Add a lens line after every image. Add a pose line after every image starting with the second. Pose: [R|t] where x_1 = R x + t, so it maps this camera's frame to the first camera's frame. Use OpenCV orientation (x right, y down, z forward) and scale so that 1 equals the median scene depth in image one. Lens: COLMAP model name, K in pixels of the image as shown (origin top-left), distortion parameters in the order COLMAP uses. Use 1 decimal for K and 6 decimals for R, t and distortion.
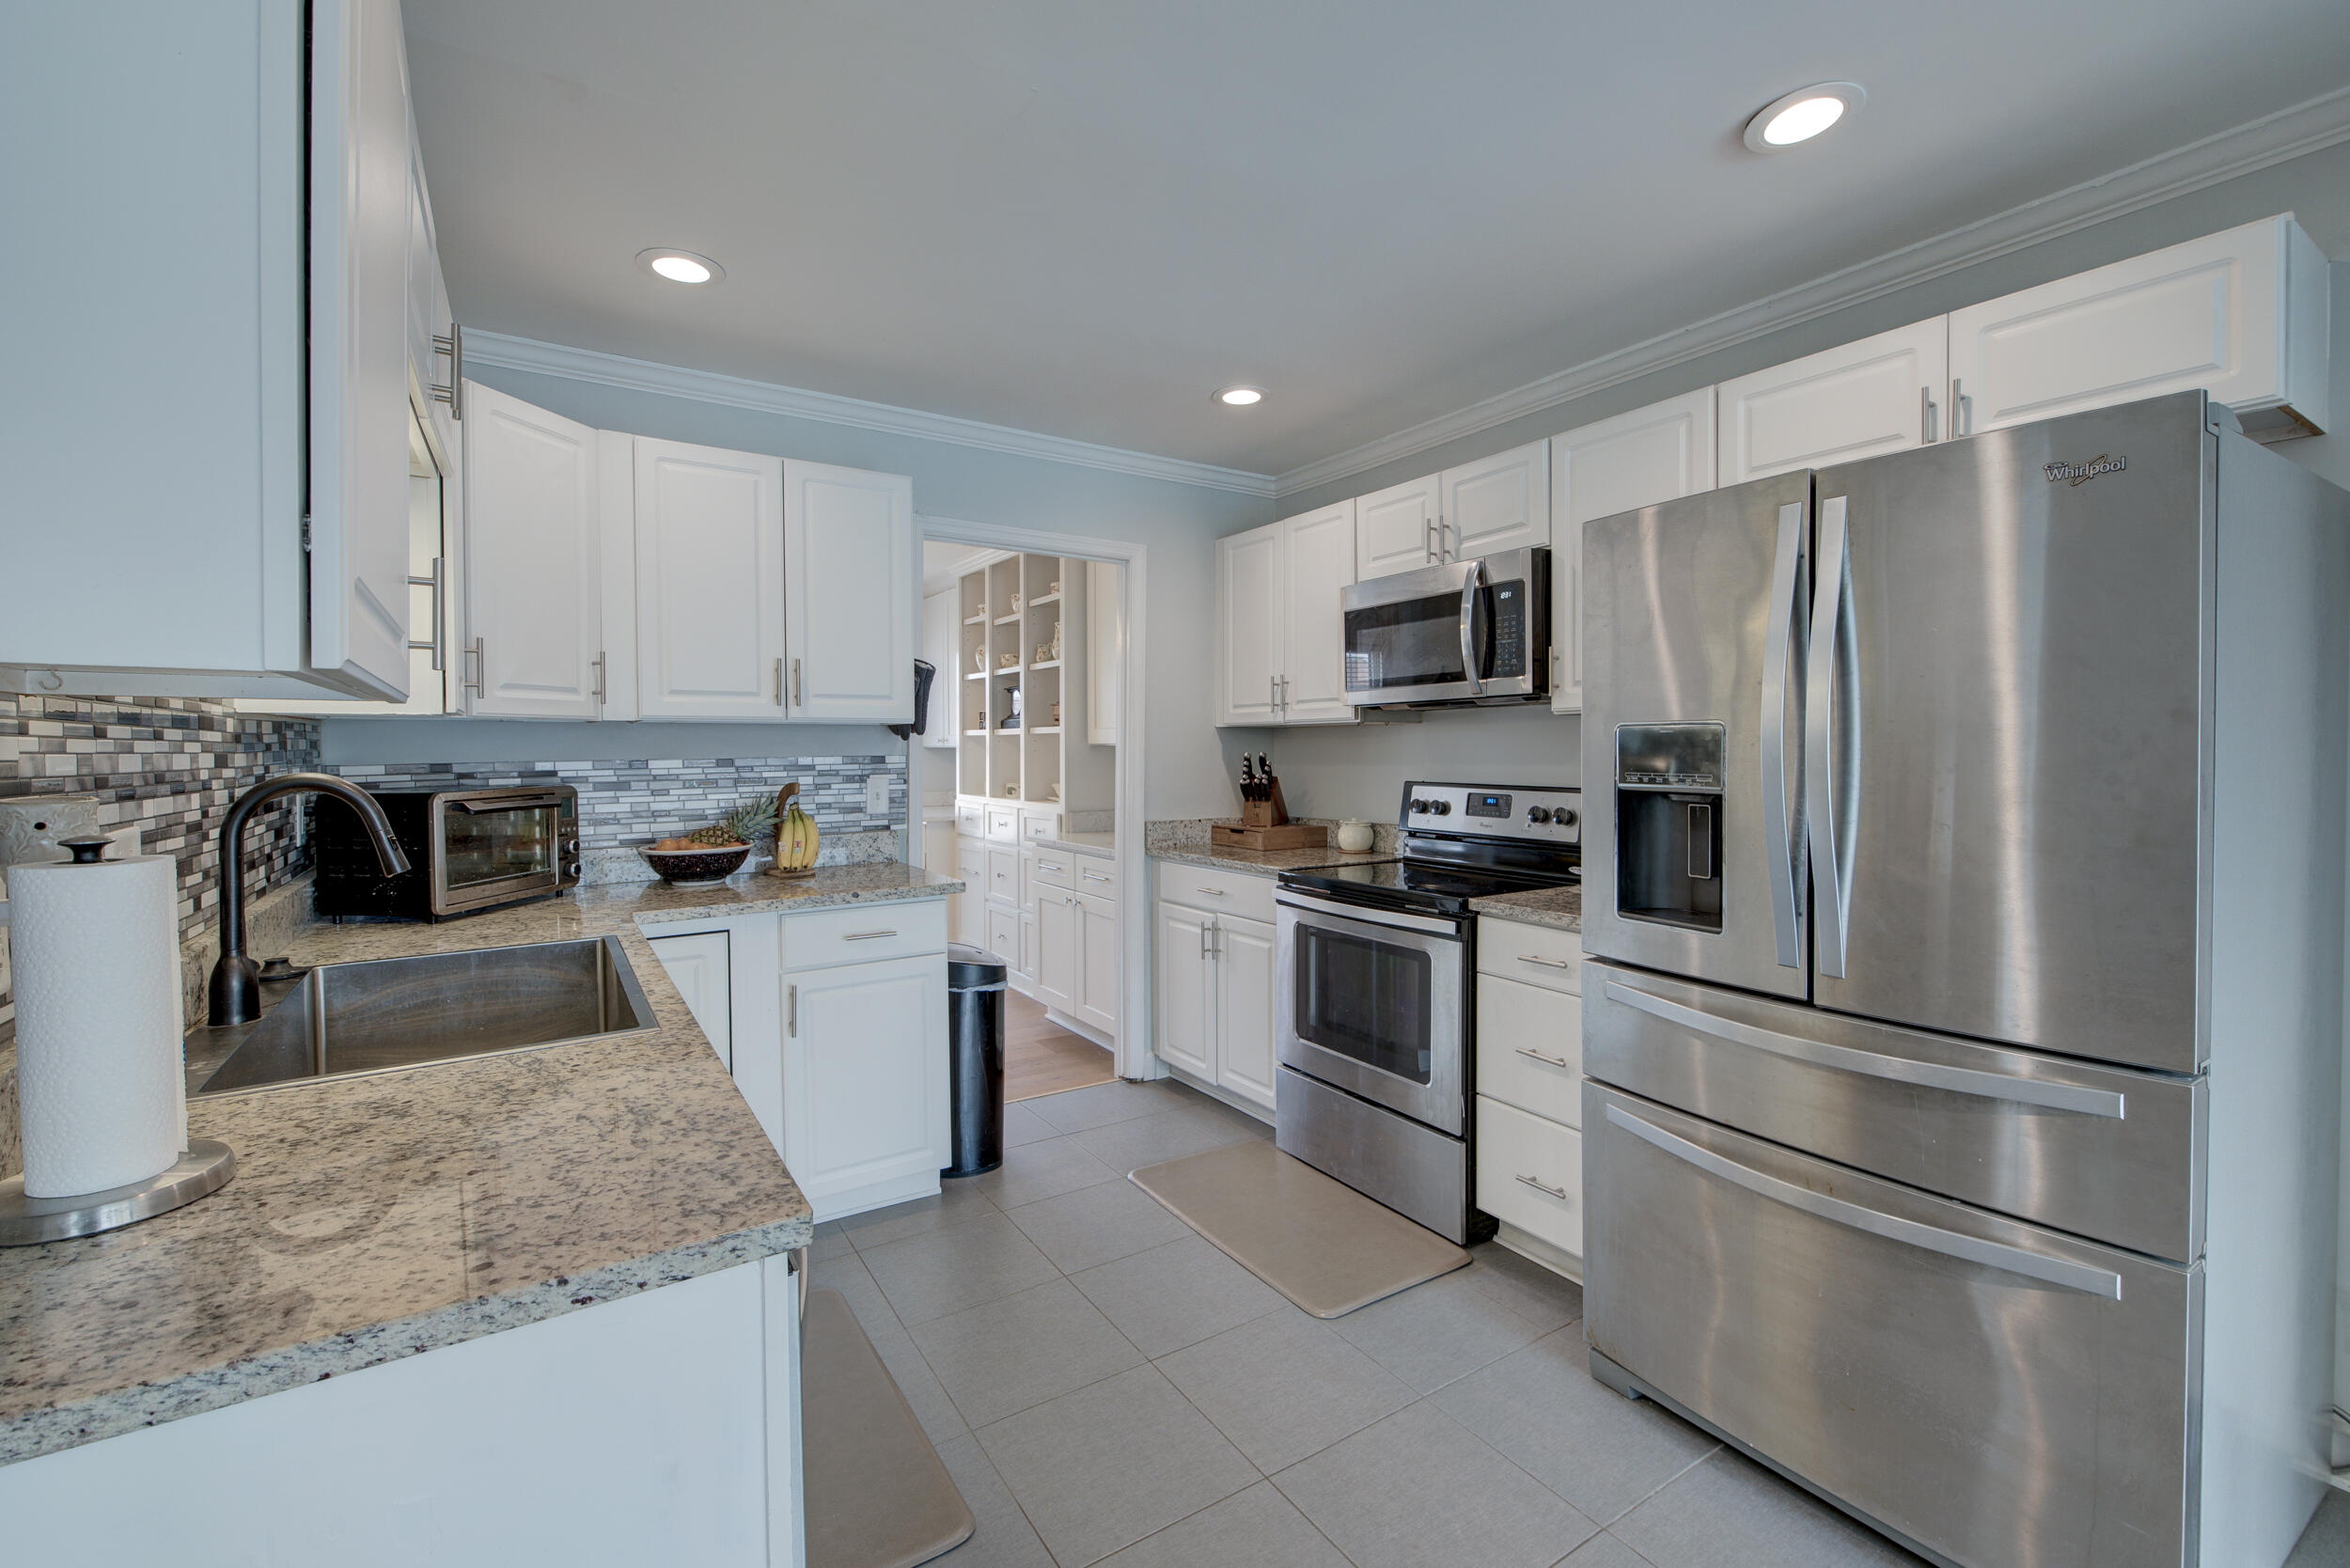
lens RADIAL K [[997.5, 0, 1195.3], [0, 997.5, 773.0], [0, 0, 1]] dist [-0.002379, -0.002584]
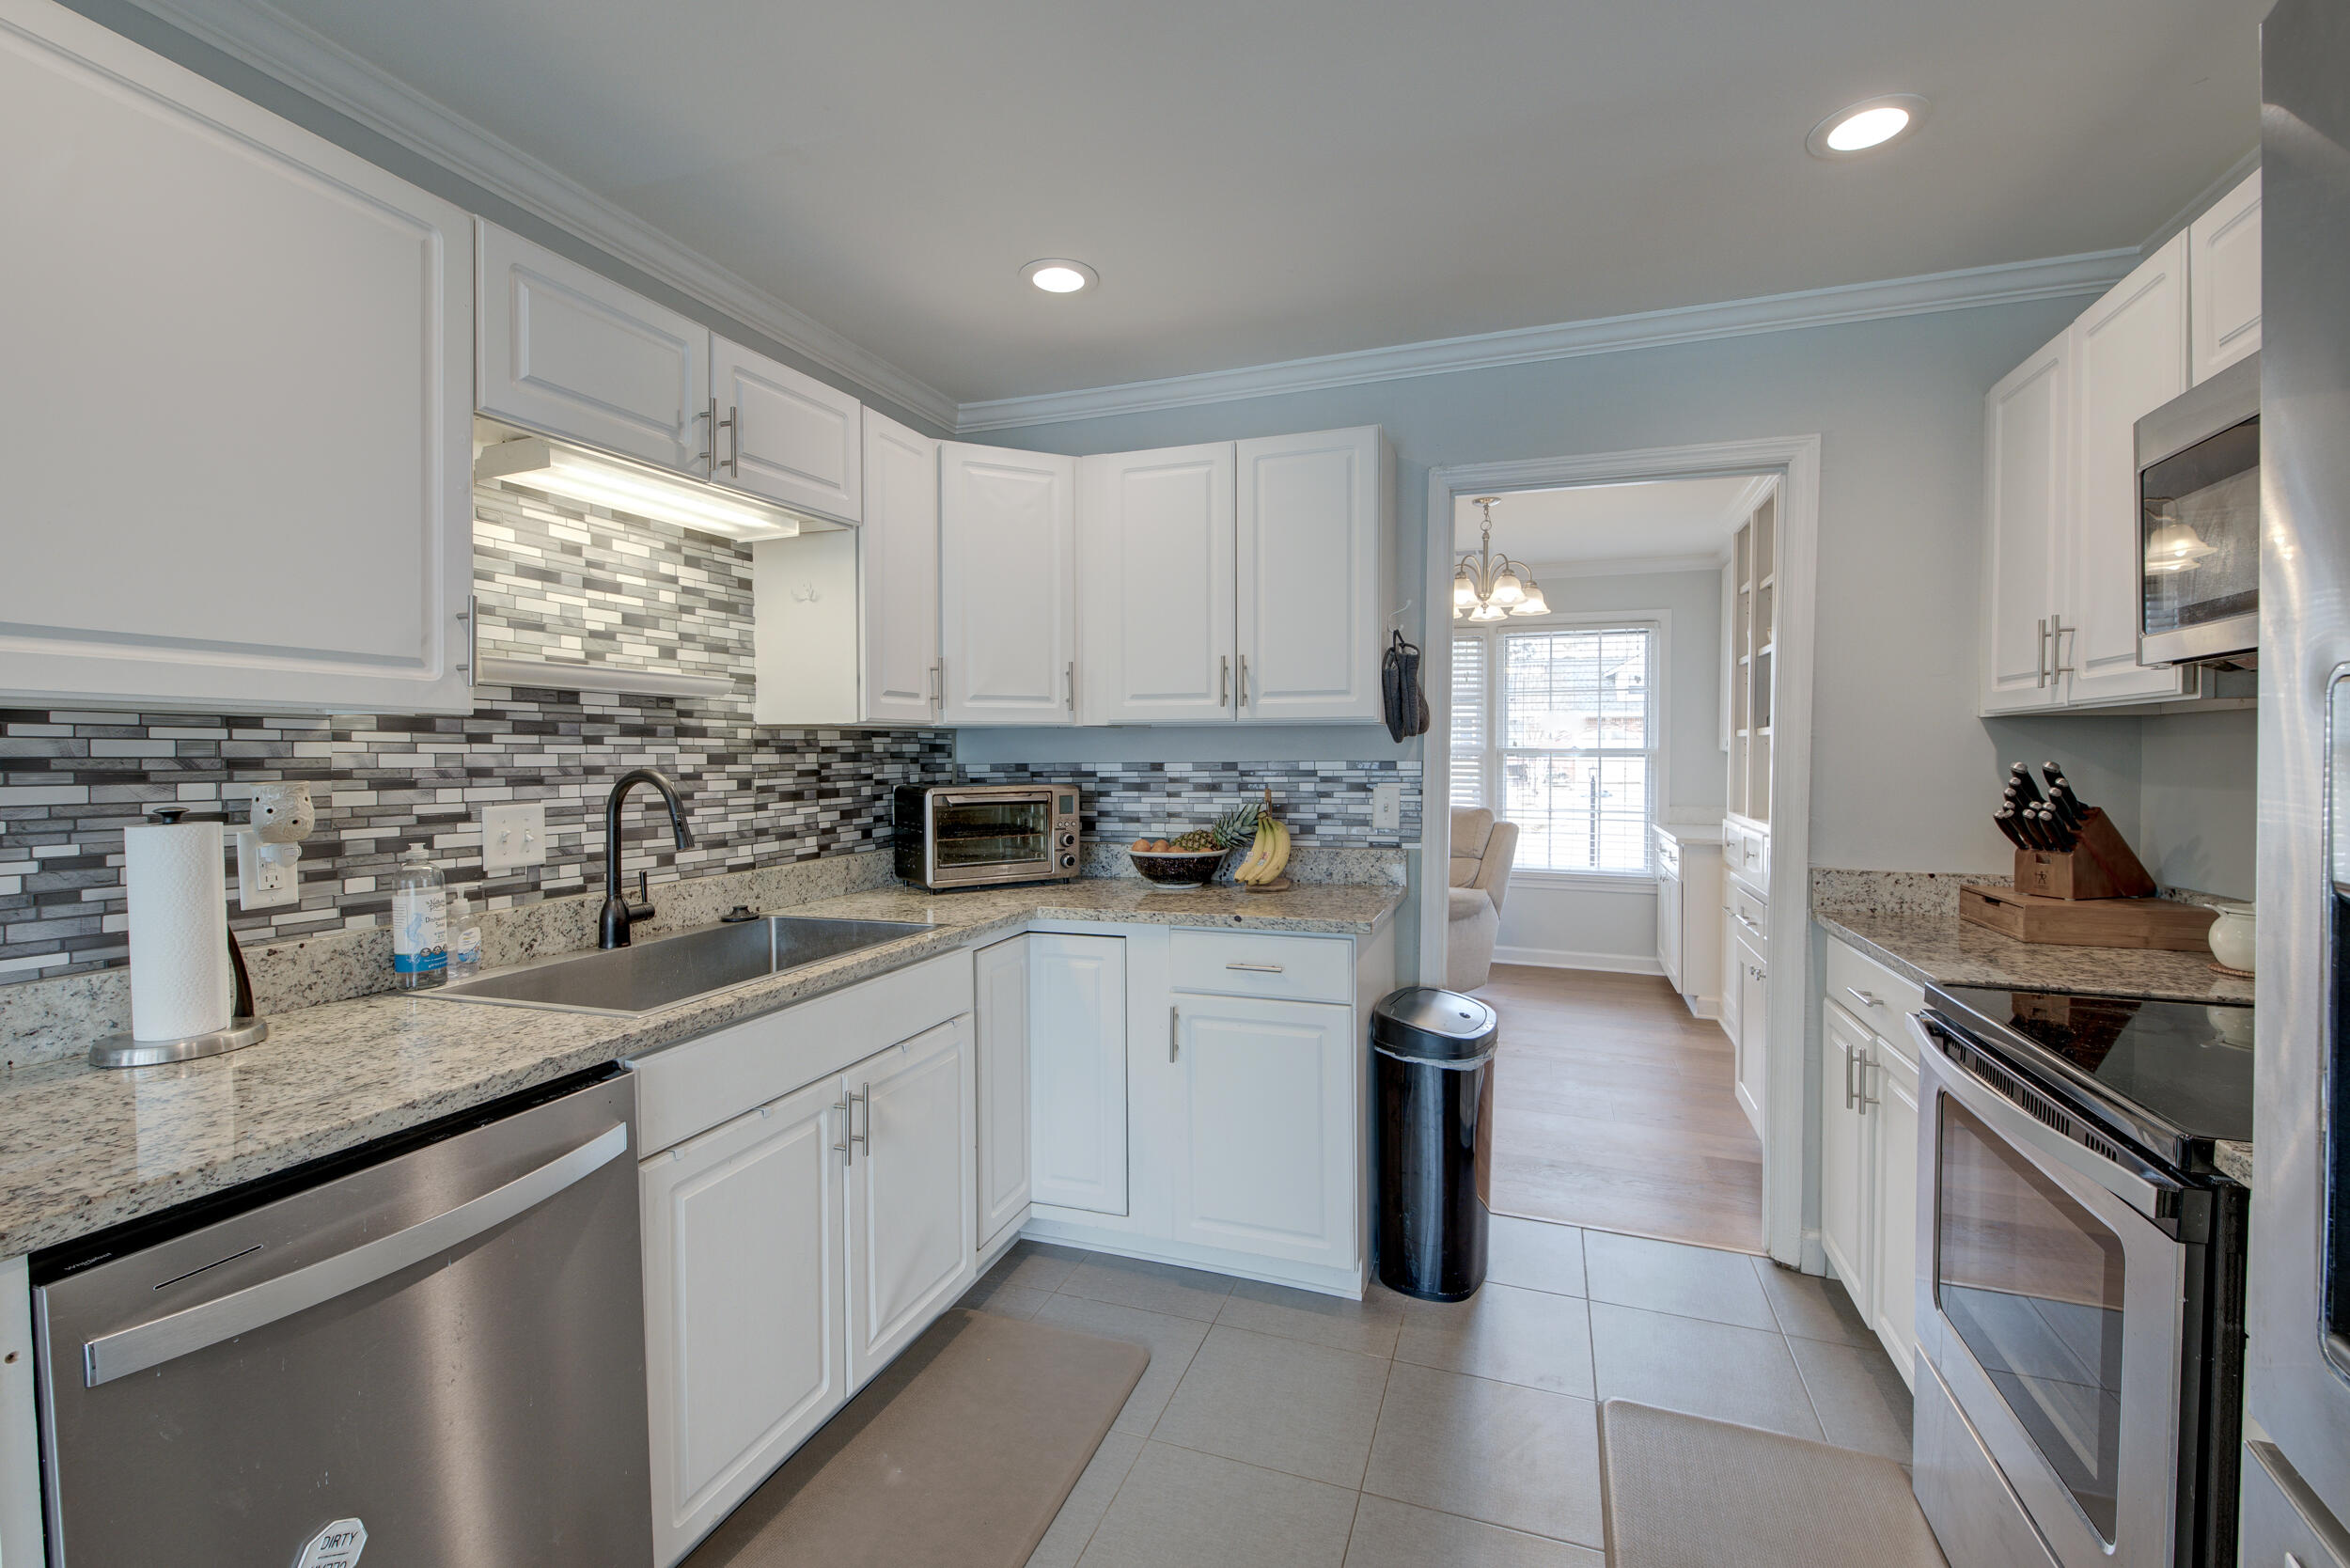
lens RADIAL K [[997.5, 0, 1173.3], [0, 997.5, 773.0], [0, 0, 1]] dist [-0.002379, -0.002584]
pose [[0.585360, 0.018646, -0.810559, 0.282436], [-0.022586, 0.999723, 0.006687, -0.008912], [0.810459, 0.014393, 0.585618, 0.370778]]
